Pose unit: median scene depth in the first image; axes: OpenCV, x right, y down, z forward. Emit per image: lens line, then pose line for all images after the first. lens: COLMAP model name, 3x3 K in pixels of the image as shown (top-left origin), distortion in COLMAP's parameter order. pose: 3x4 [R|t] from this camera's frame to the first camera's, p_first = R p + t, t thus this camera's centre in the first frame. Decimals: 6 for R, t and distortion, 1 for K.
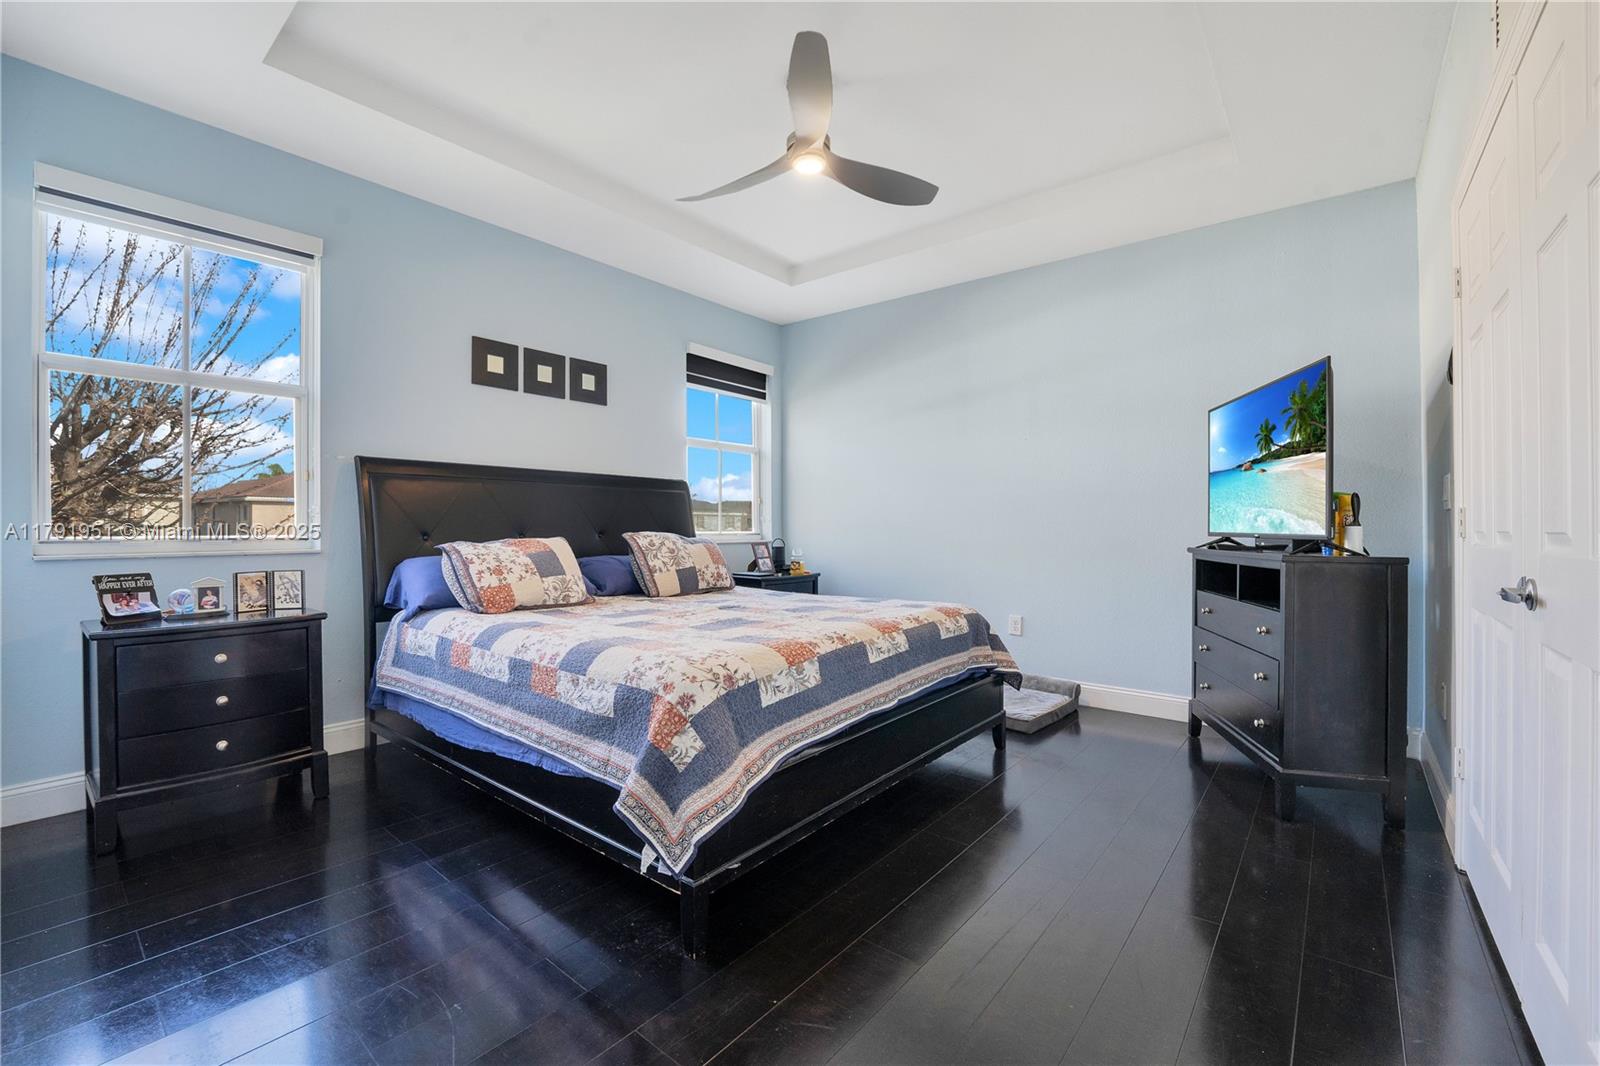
lens RADIAL K [[674.7, 0, 800.8], [0, 674.7, 524.8], [0, 0, 1]] dist [-0.013945, 0.000652]
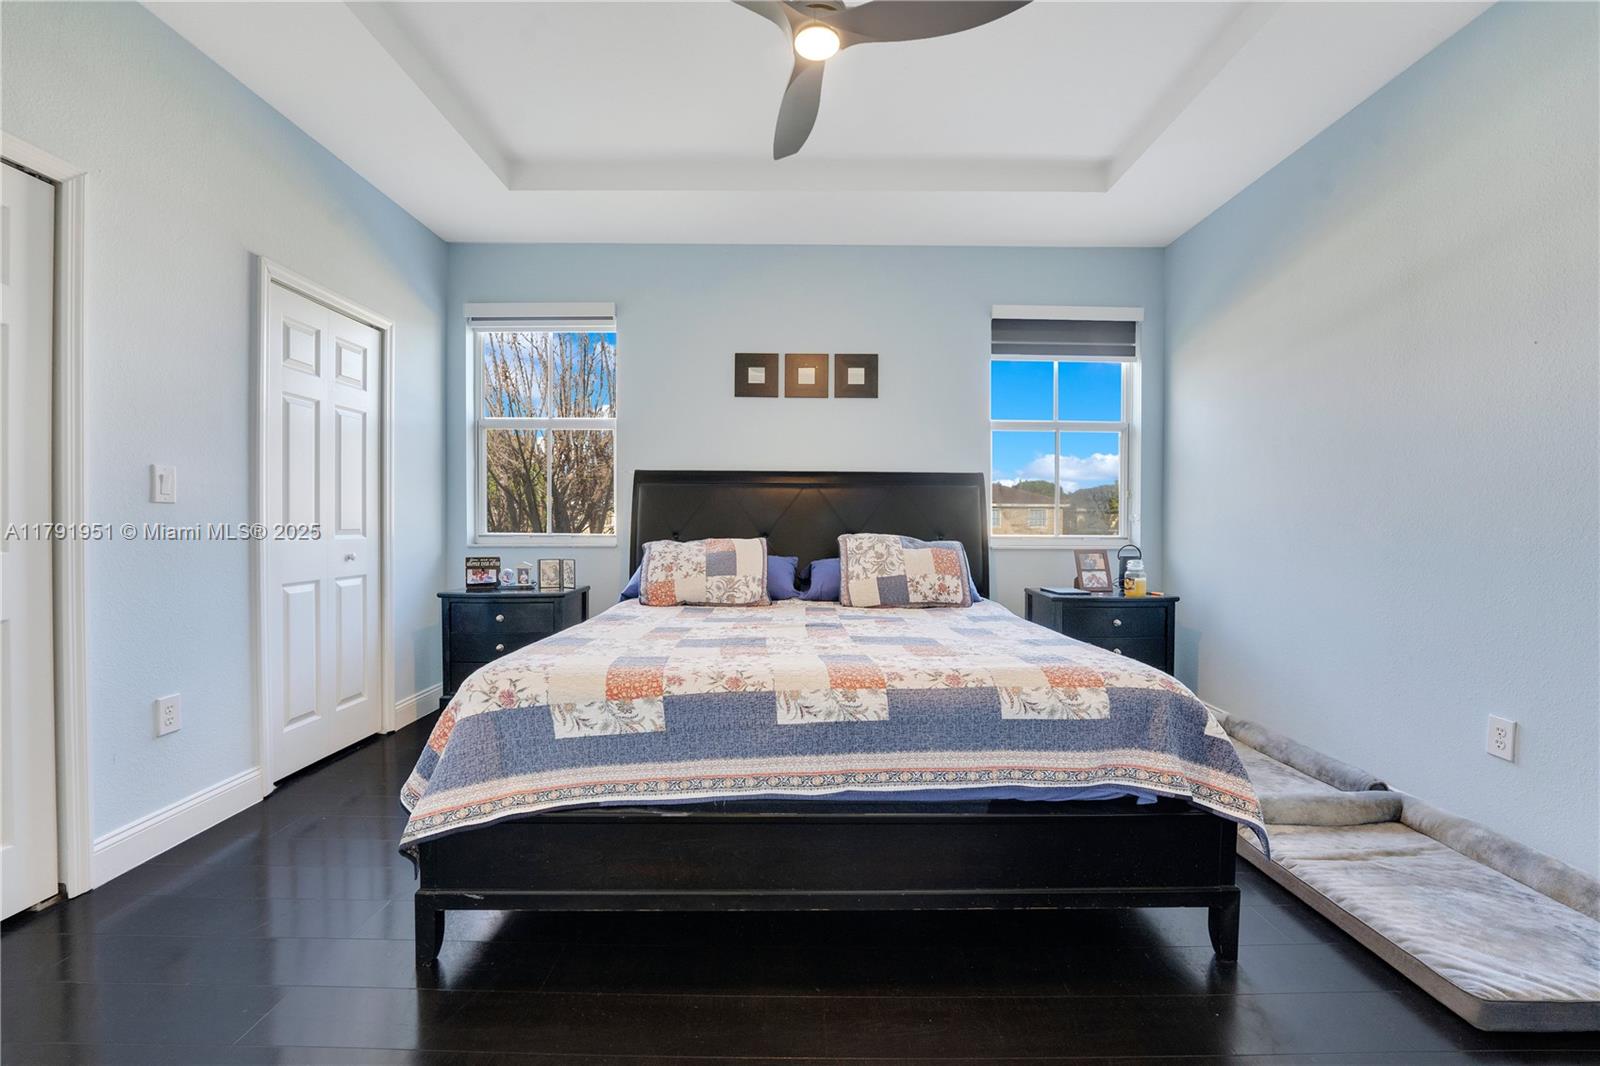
lens RADIAL K [[674.7, 0, 800.1], [0, 674.7, 541.3], [0, 0, 1]] dist [-0.013945, 0.000652]
pose [[0.629703, 0.019870, -0.776582, 0.502570], [-0.001745, 0.999706, 0.024164, -0.001256], [0.776834, -0.013861, 0.629553, 0.441910]]
